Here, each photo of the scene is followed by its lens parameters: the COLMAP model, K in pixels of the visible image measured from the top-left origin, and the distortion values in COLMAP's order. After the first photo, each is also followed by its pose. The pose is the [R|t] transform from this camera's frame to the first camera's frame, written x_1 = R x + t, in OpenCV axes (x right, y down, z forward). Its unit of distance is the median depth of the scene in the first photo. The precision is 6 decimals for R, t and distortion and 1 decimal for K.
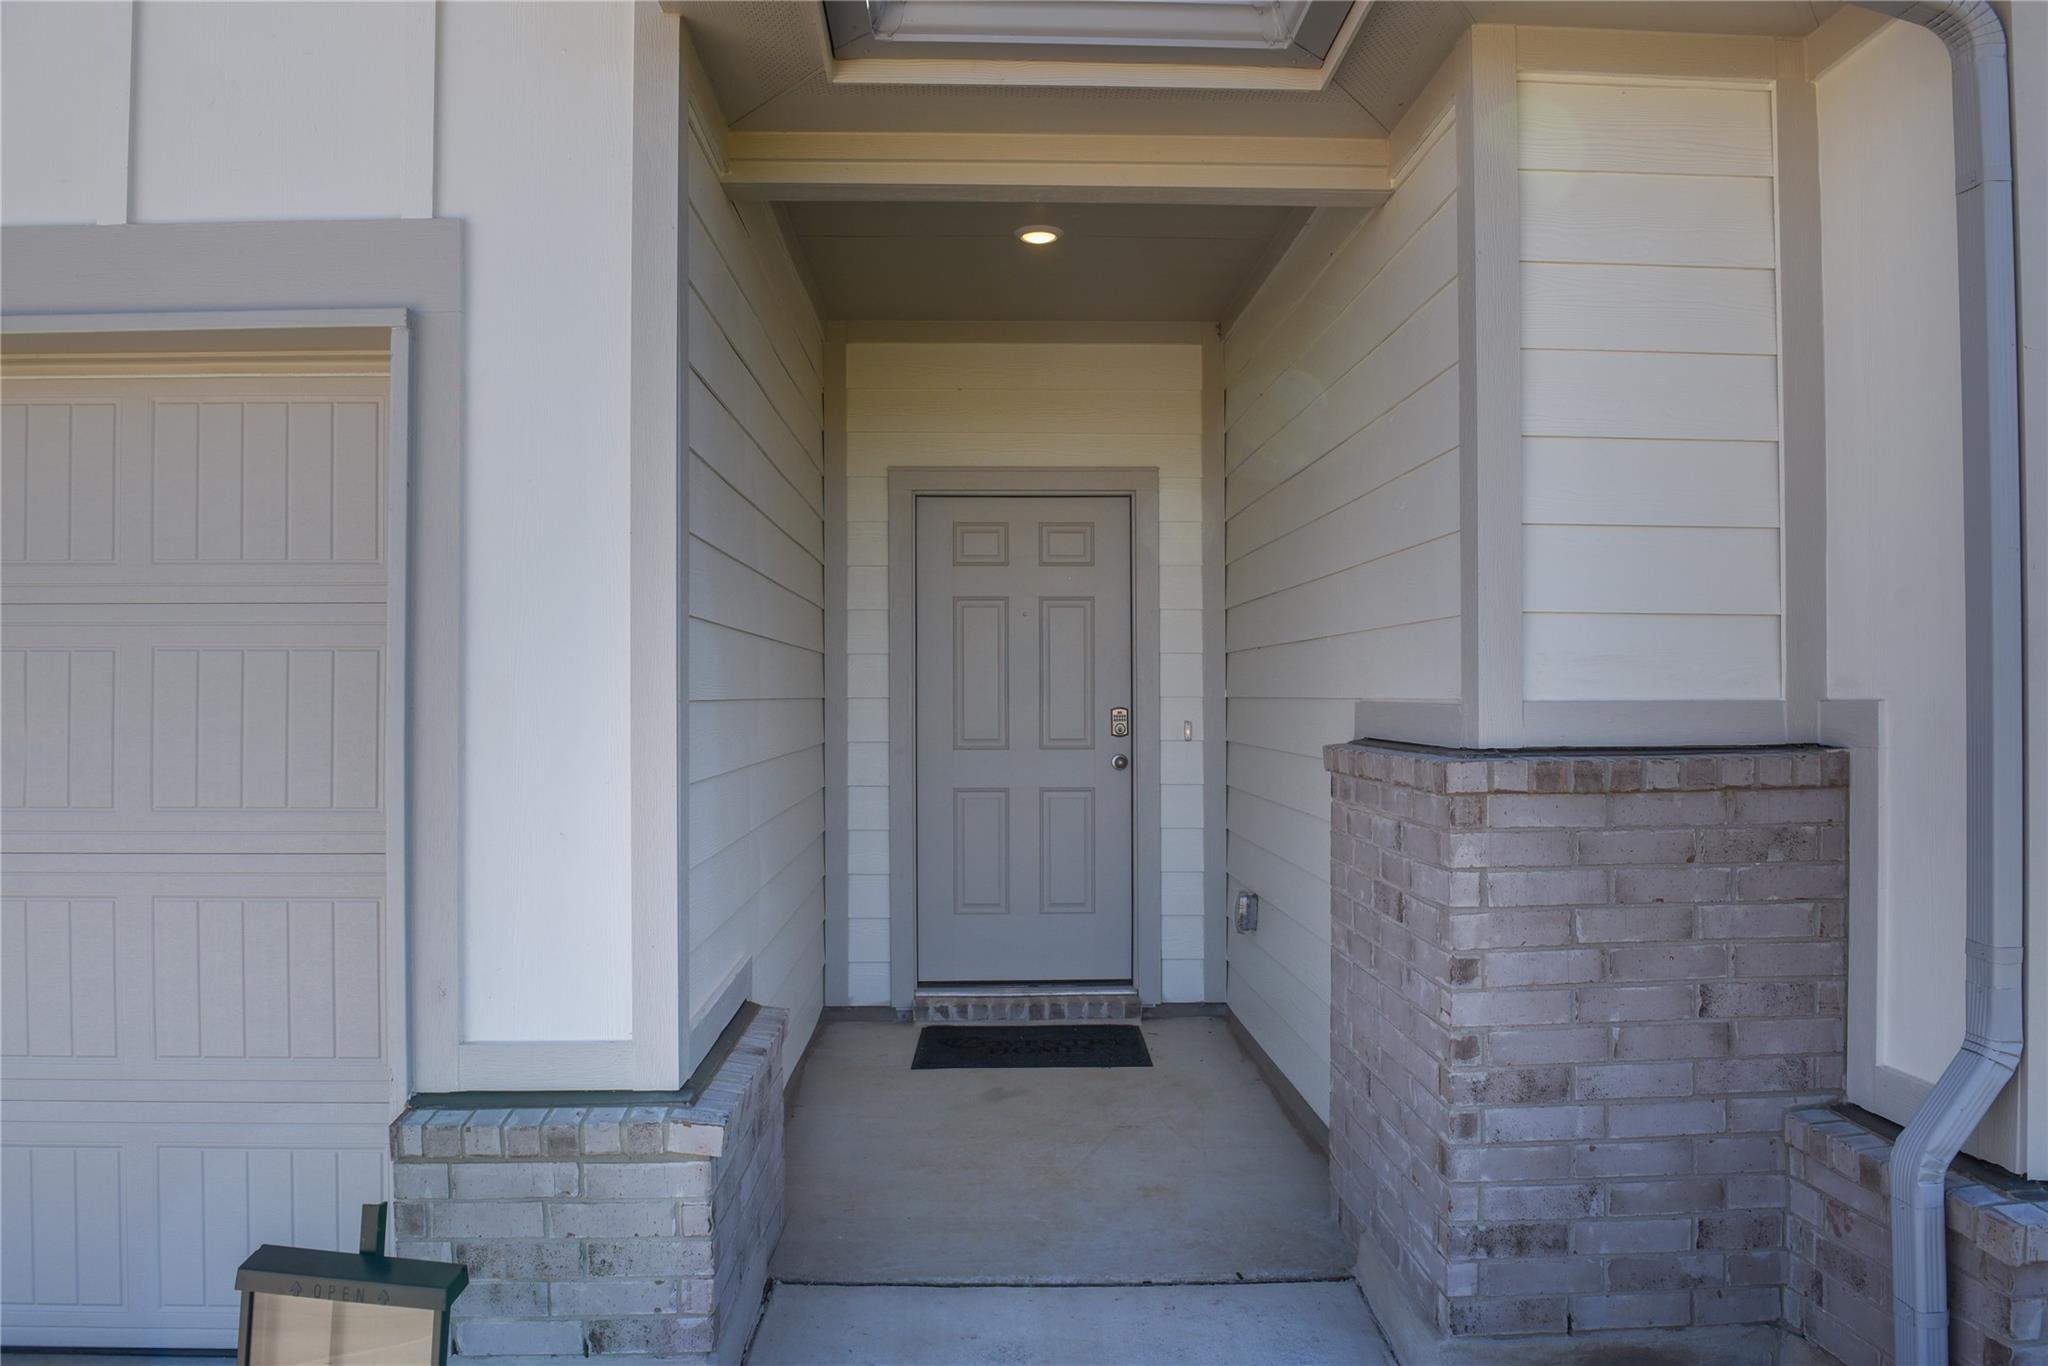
lens RADIAL K [[1433.5, 0, 1033.5], [0, 1433.5, 689.9], [0, 0, 1]] dist [-0.049550, -0.006717]
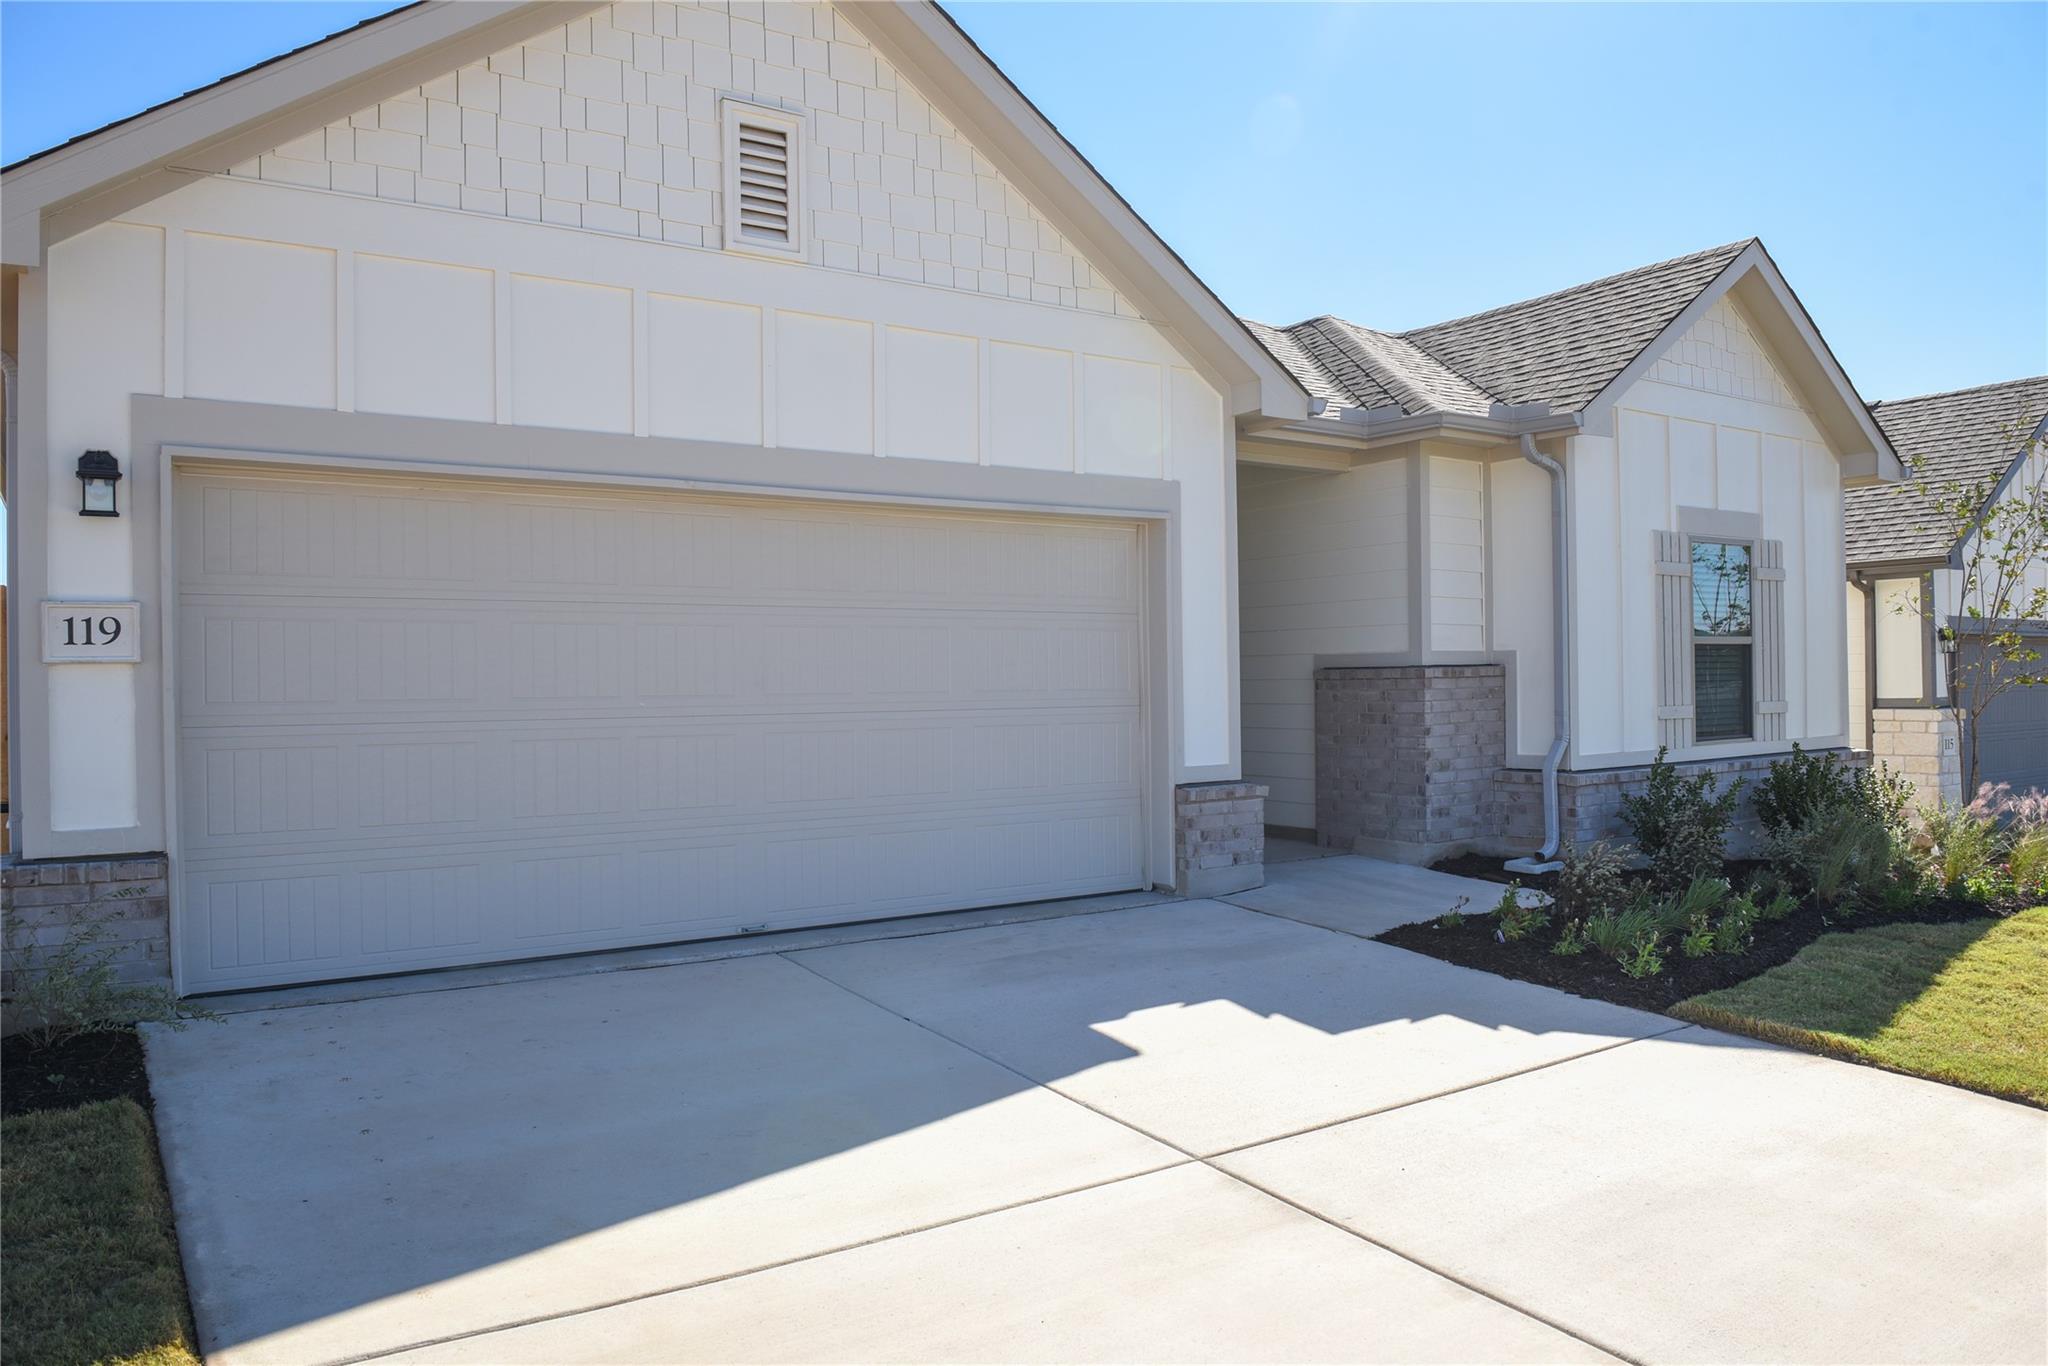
lens RADIAL K [[1433.5, 0, 1033.5], [0, 1433.5, 689.9], [0, 0, 1]] dist [-0.049550, -0.006717]
pose [[0.847505, -0.011207, 0.530670, -2.238234], [0.007499, 0.999930, 0.009140, 0.062613], [-0.530735, -0.003767, 0.847529, -1.332259]]
